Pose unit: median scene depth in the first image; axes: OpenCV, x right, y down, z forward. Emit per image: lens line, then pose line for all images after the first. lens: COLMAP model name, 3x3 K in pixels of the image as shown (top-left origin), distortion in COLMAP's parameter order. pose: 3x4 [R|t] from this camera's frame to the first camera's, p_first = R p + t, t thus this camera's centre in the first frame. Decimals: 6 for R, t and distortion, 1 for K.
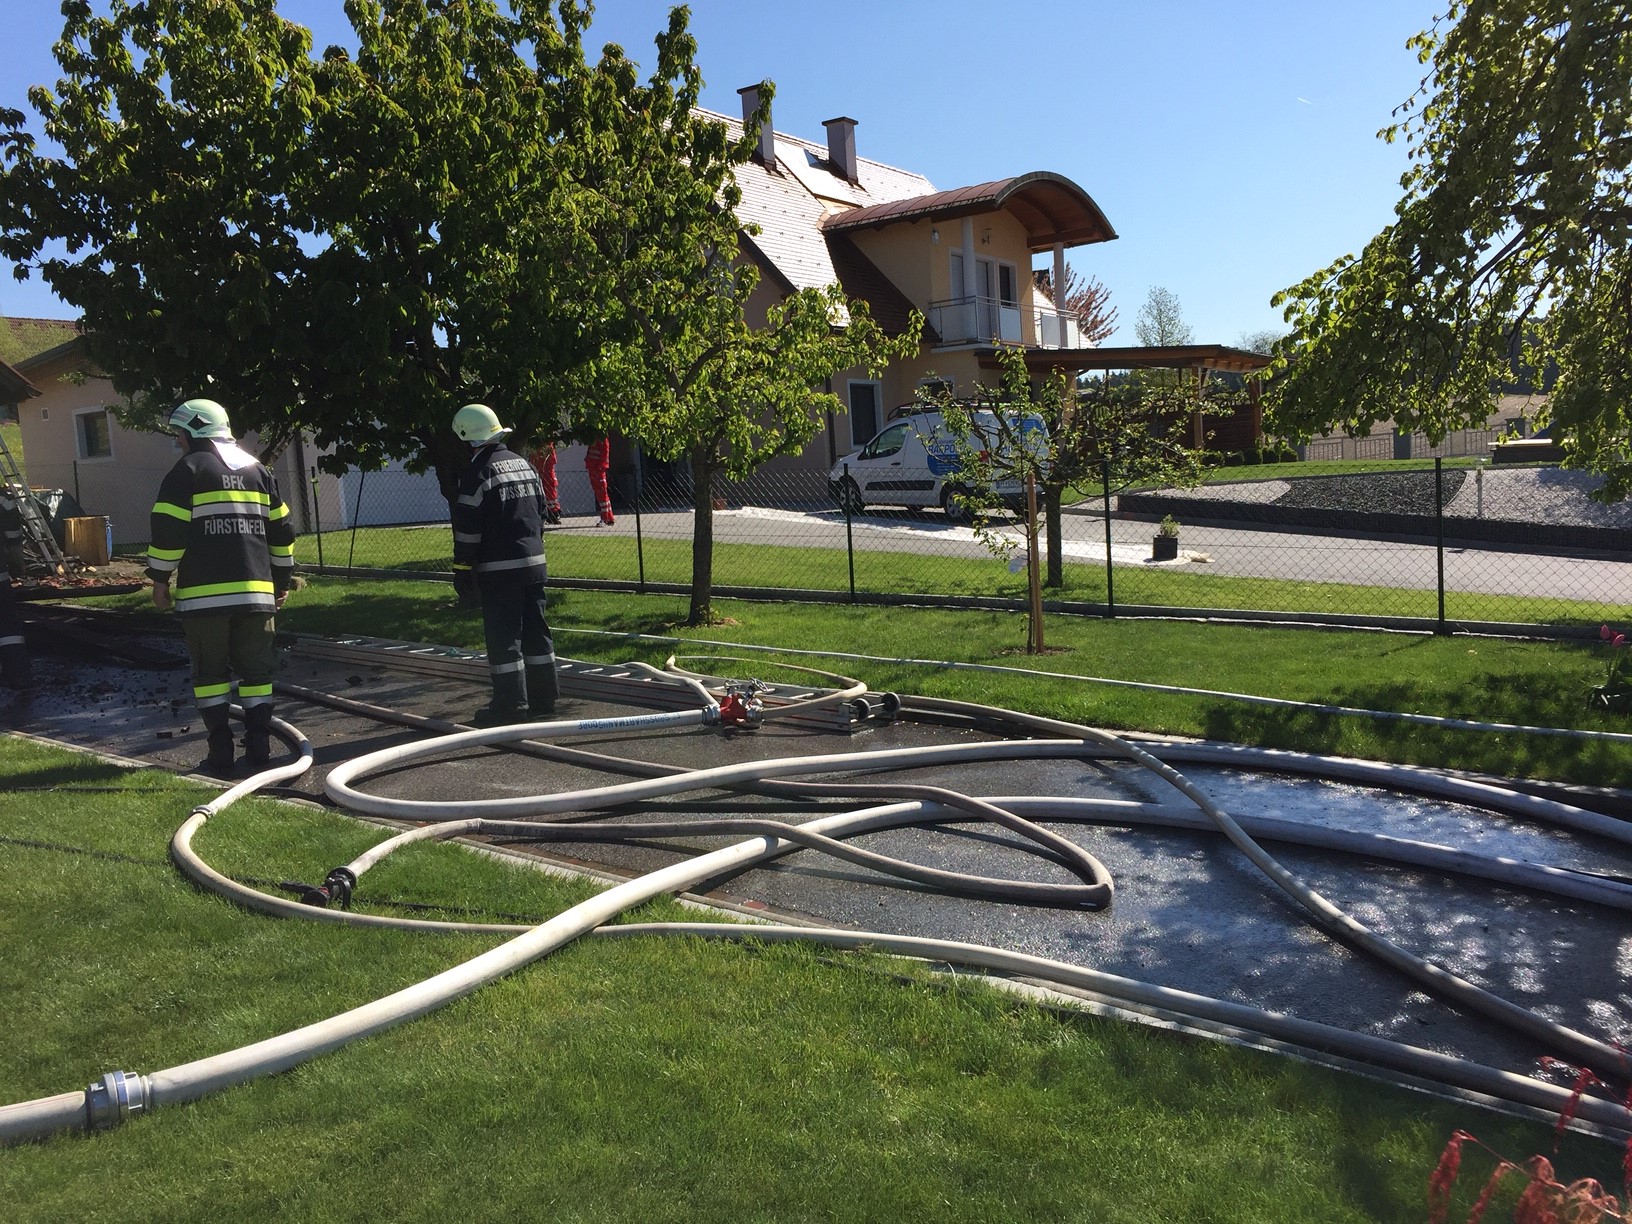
lens RADIAL K [[1404.6, 0, 804.7], [0, 1404.6, 616.8], [0, 0, 1]] dist [0.085358, -0.096395]
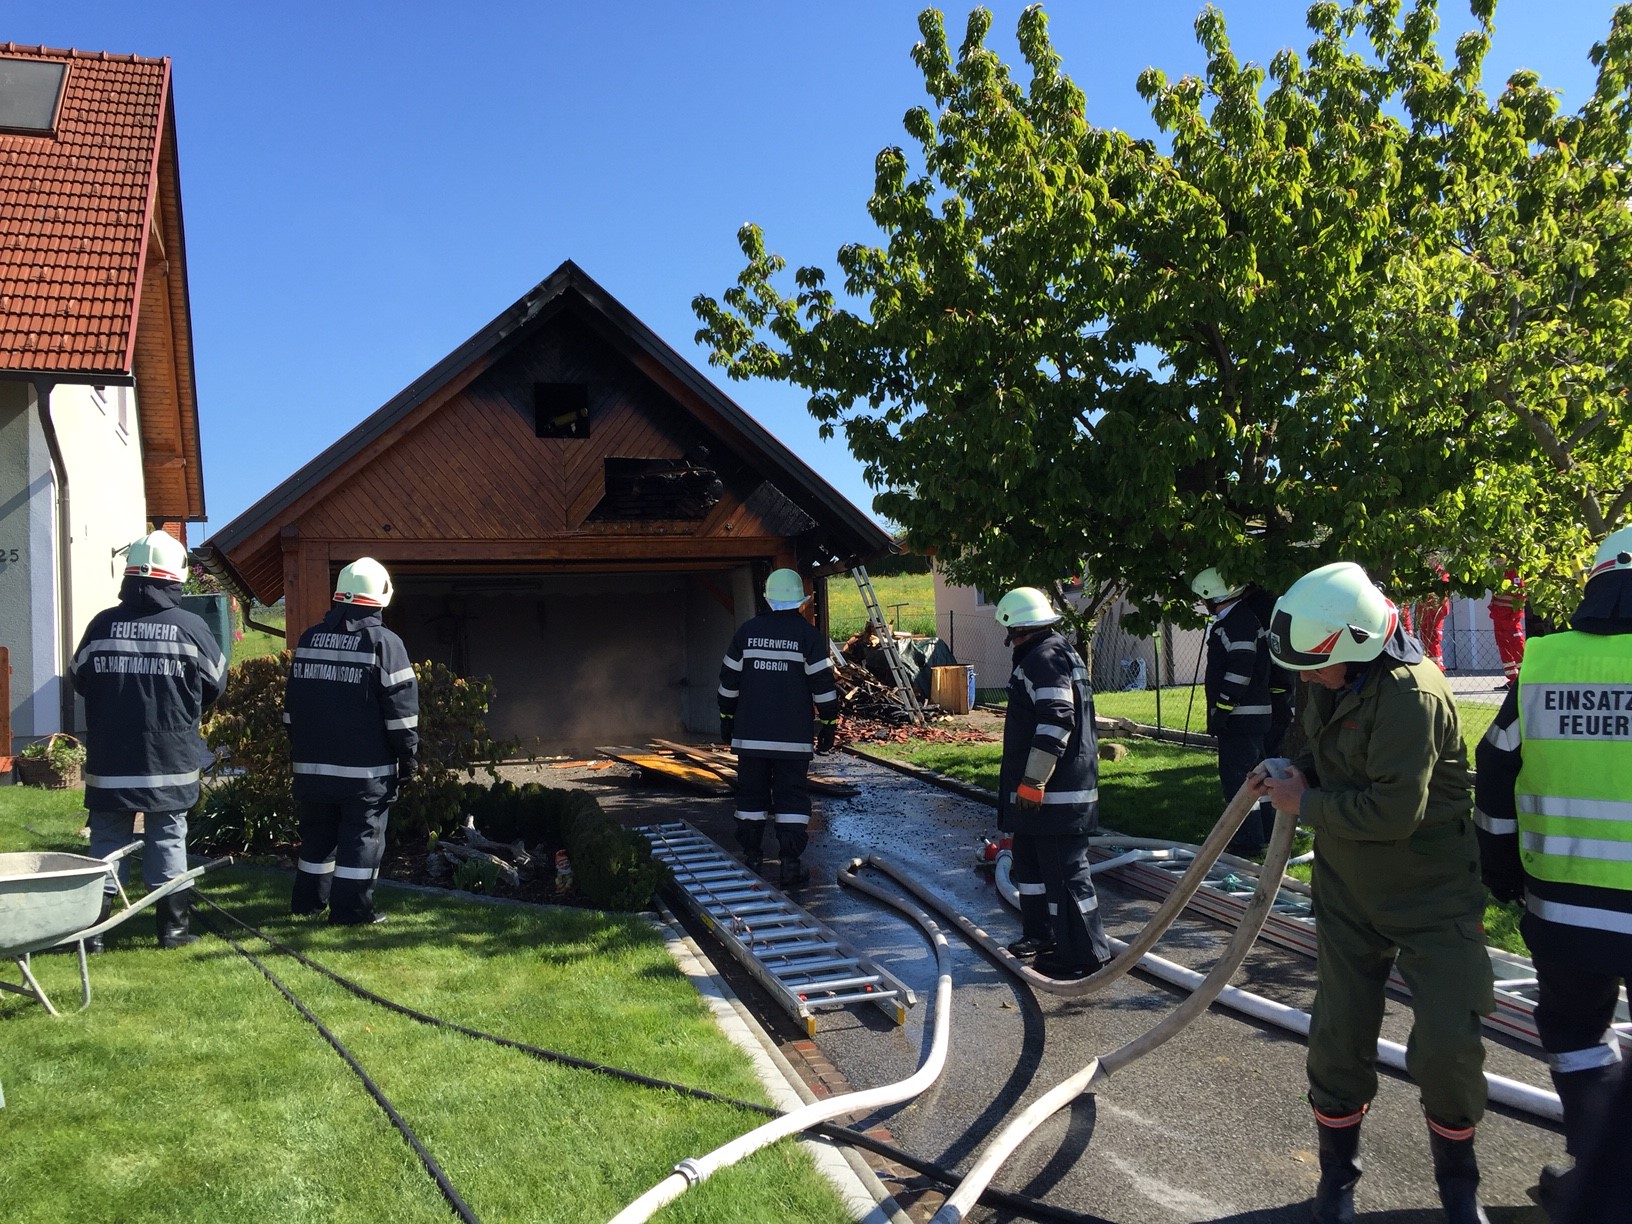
lens RADIAL K [[1404.6, 0, 781.8], [0, 1404.6, 618.9], [0, 0, 1]] dist [0.085358, -0.096395]
pose [[0.798214, 0.007907, -0.602322, 0.011629], [-0.065155, 0.995181, -0.073281, -0.039007], [0.598840, 0.097738, 0.794882, 0.219819]]
